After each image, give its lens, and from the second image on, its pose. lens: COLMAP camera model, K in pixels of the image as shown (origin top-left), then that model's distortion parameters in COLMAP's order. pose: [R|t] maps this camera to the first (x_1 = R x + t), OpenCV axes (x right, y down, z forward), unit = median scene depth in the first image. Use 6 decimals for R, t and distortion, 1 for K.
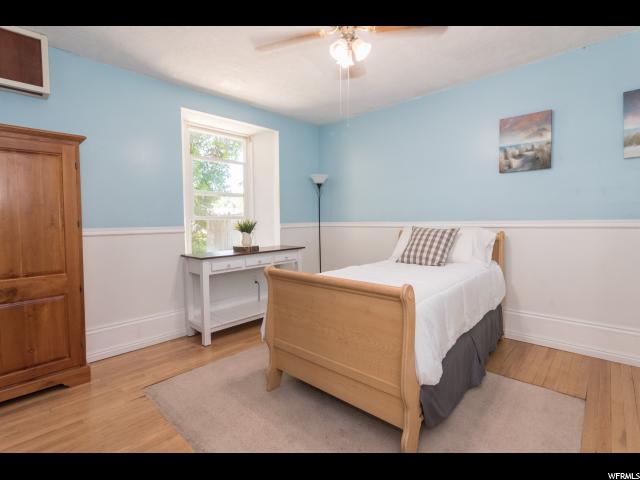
lens RADIAL K [[311.0, 0, 322.2], [0, 311.0, 238.3], [0, 0, 1]] dist [-0.000034, -0.000154]
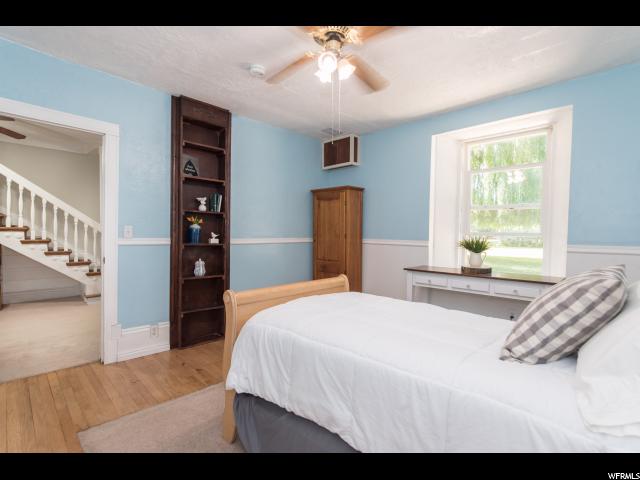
lens RADIAL K [[311.0, 0, 322.2], [0, 311.0, 238.3], [0, 0, 1]] dist [-0.000034, -0.000154]
pose [[-0.029055, 0.025543, -0.999251, 0.640013], [-0.077378, 0.996616, 0.027726, -0.046305], [0.996578, 0.078126, -0.026980, 0.605631]]
